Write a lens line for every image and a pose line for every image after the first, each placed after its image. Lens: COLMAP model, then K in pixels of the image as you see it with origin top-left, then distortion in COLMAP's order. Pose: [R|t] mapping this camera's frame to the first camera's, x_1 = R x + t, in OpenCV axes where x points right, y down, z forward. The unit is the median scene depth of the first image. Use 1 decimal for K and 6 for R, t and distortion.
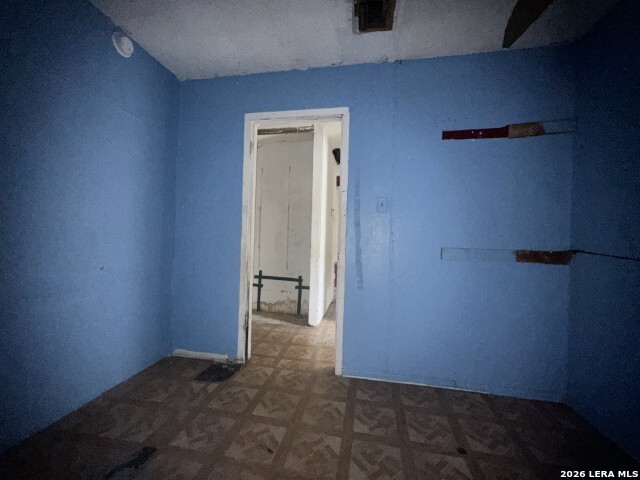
lens RADIAL K [[258.2, 0, 317.3], [0, 258.2, 237.7], [0, 0, 1]] dist [0.006266, 0.000296]
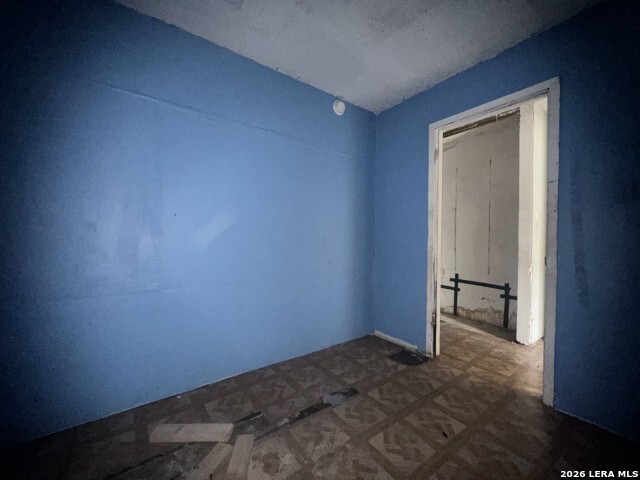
lens RADIAL K [[258.2, 0, 319.1], [0, 258.2, 238.9], [0, 0, 1]] dist [0.006266, 0.000296]
pose [[0.727203, -0.015990, -0.686237, 0.114514], [0.011728, 0.999872, -0.010870, 0.001489], [0.686323, -0.000143, 0.727297, -0.092628]]
